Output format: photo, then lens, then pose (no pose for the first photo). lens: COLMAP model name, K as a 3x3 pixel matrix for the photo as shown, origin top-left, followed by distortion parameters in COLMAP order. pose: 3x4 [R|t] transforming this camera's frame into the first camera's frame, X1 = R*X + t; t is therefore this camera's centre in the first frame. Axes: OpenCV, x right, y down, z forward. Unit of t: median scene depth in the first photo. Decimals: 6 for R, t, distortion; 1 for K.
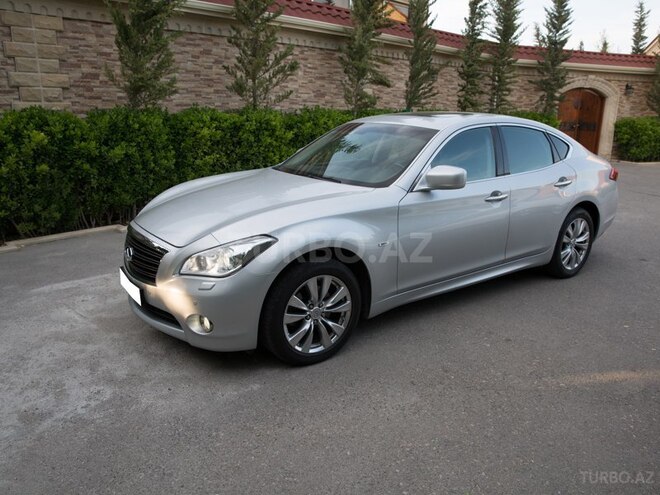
lens RADIAL K [[504.1, 0, 330.0], [0, 504.1, 247.5], [0, 0, 1]] dist [-0.106564, 0.084356]
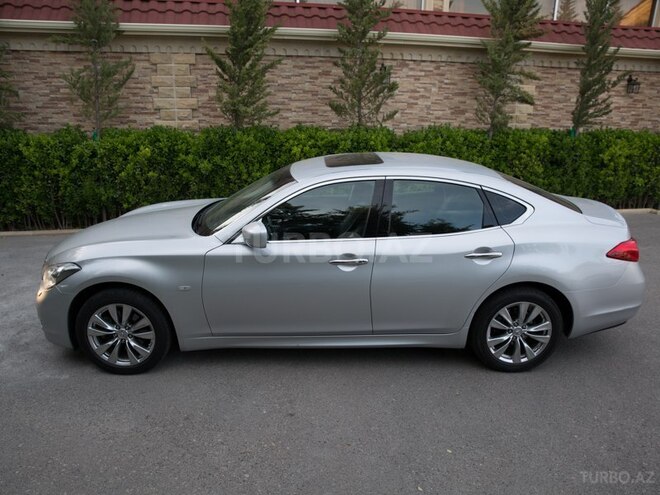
lens RADIAL K [[504.1, 0, 330.0], [0, 504.1, 247.5], [0, 0, 1]] dist [-0.106564, 0.084356]
pose [[0.835589, 0.157354, -0.526337, 0.393876], [-0.151080, 0.986978, 0.055220, -0.085438], [0.528172, 0.033377, 0.848481, 0.104633]]
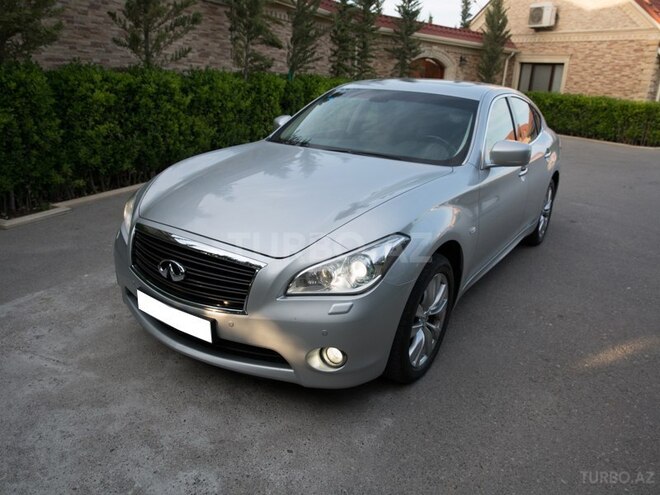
lens RADIAL K [[499.6, 0, 330.0], [0, 499.6, 247.5], [0, 0, 1]] dist [-0.102767, 0.077762]
pose [[0.931893, -0.084291, 0.352803, -0.186851], [0.059870, 0.995028, 0.079589, -0.026373], [-0.357758, -0.053046, 0.932307, 0.116075]]
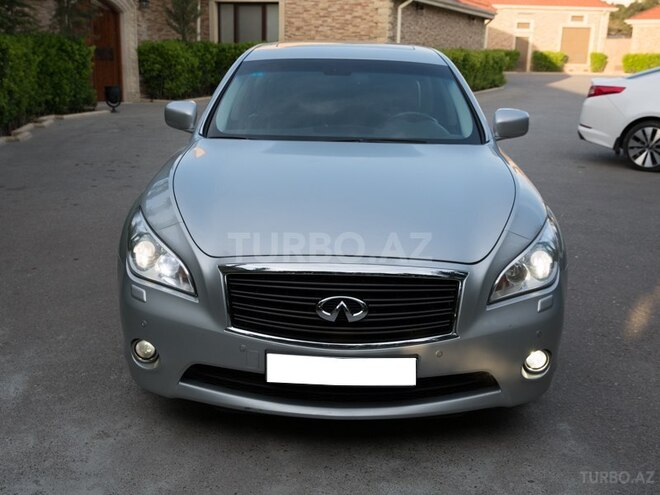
lens RADIAL K [[770.5, 0, 330.0], [0, 770.5, 247.5], [0, 0, 1]] dist [0.008466, 0.009911]
pose [[0.583862, -0.206790, 0.785075, -0.442224], [0.203070, 0.973476, 0.105392, -0.059870], [-0.786046, 0.097891, 0.610368, 0.213218]]
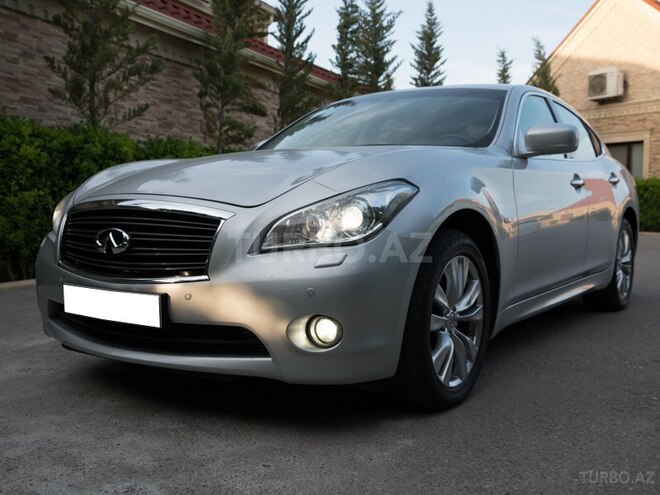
lens RADIAL K [[694.8, 0, 330.0], [0, 694.8, 247.5], [0, 0, 1]] dist [-0.002117, 0.034318]
pose [[0.935551, -0.025876, 0.352241, -0.190743], [0.096881, 0.977860, -0.185482, 0.076295], [-0.339643, 0.207654, 0.917345, 0.098484]]
